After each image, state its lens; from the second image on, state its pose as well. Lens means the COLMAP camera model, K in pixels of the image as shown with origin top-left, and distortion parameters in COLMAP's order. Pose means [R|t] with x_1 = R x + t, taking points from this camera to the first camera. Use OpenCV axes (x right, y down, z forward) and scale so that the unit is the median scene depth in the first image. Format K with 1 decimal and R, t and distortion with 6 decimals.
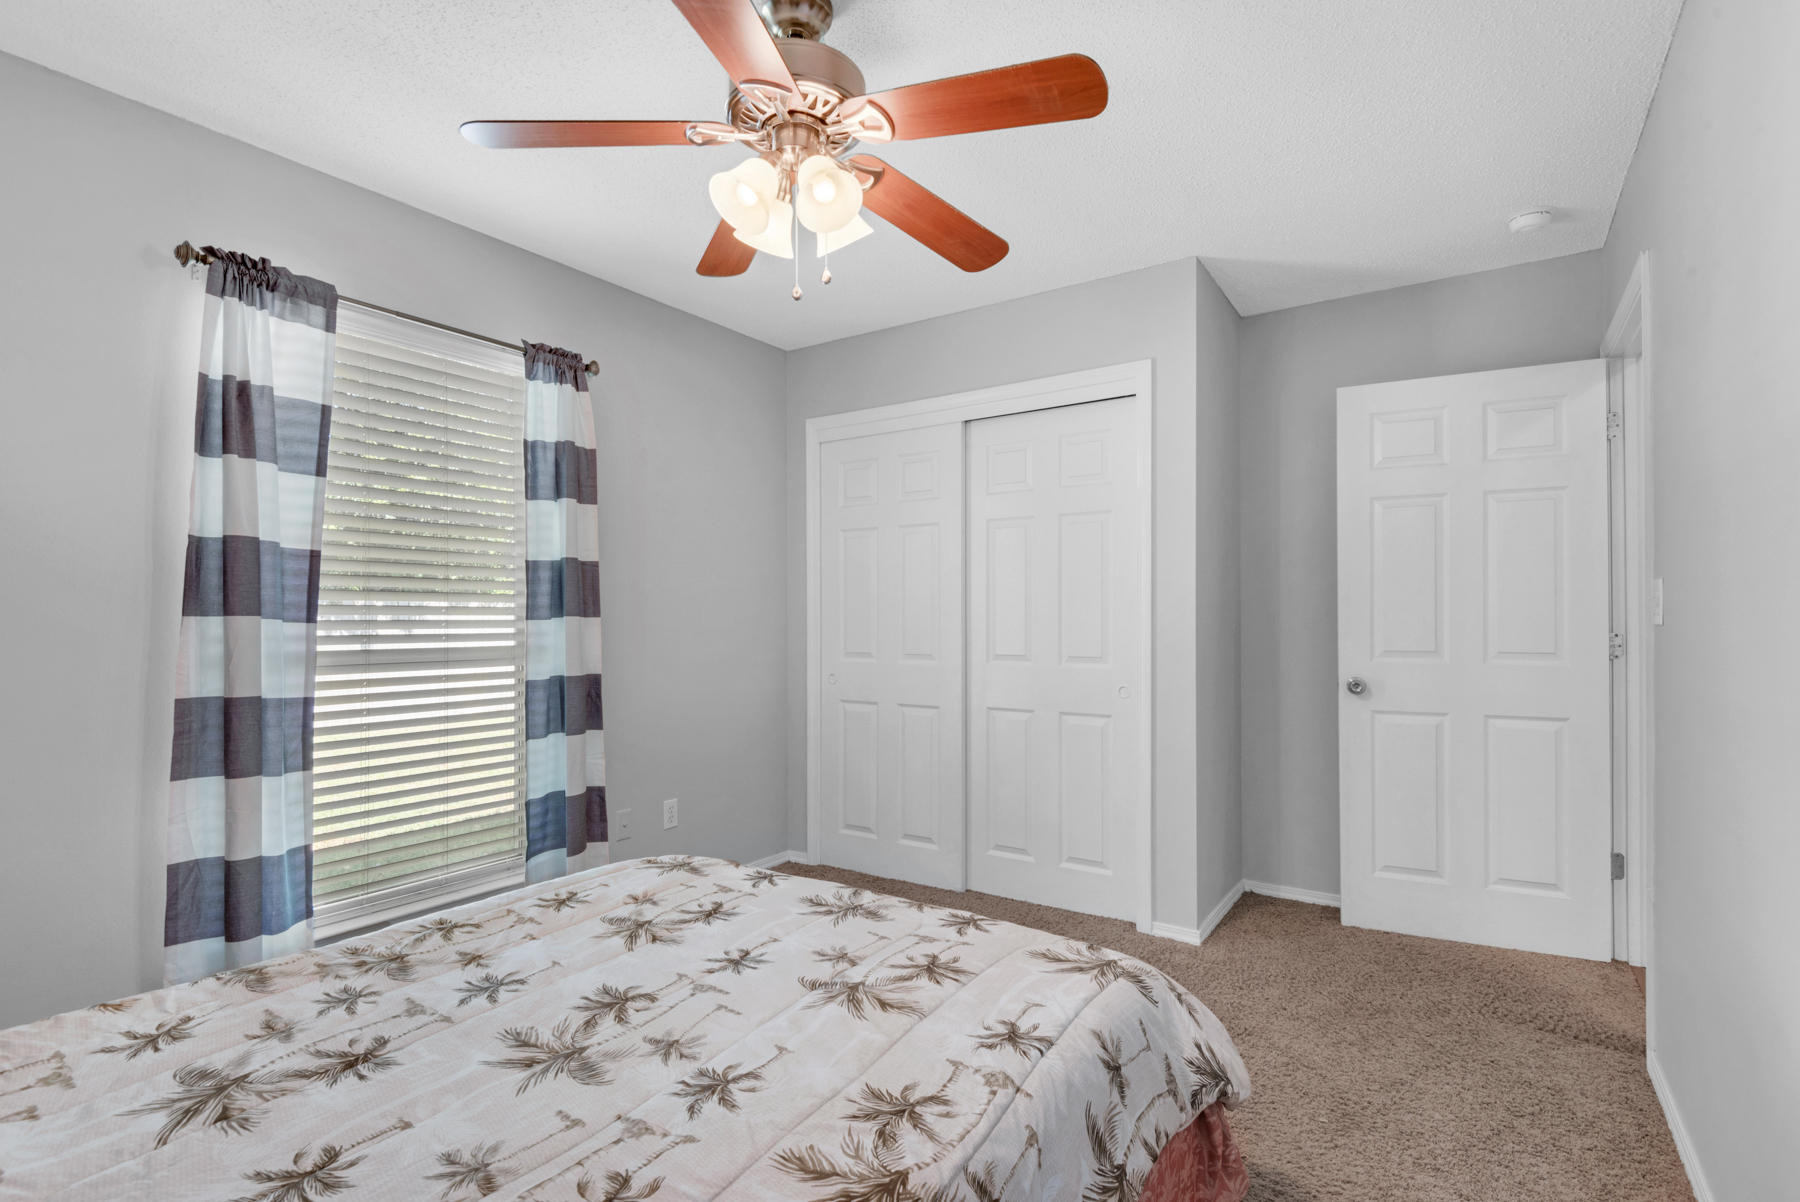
lens RADIAL K [[841.3, 0, 905.2], [0, 841.3, 611.4], [0, 0, 1]] dist [0.011361, -0.003092]
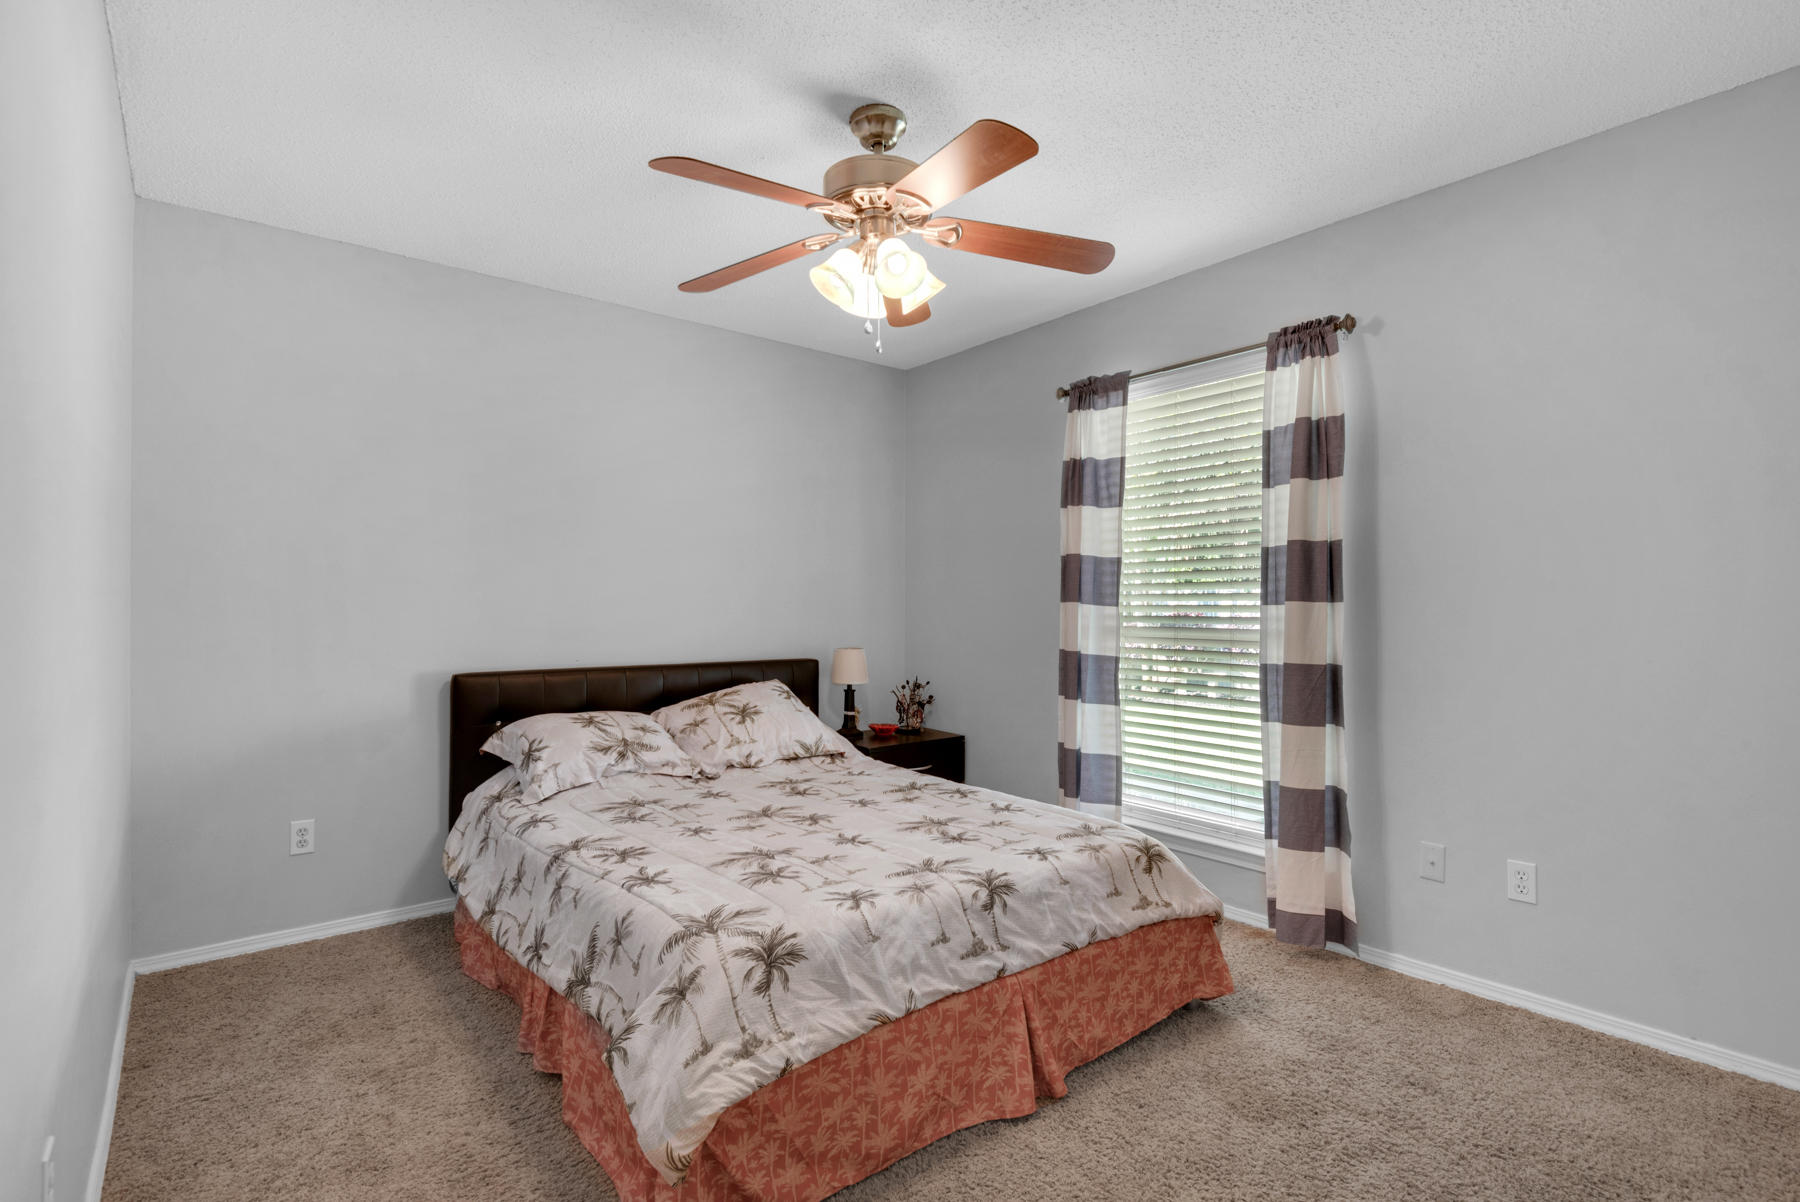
lens RADIAL K [[841.3, 0, 905.0], [0, 841.3, 601.9], [0, 0, 1]] dist [0.011361, -0.003092]
pose [[-0.282240, -0.005682, -0.959327, 0.864549], [0.007768, 0.999936, -0.008208, 0.015272], [0.959312, -0.009768, -0.282178, 1.120868]]
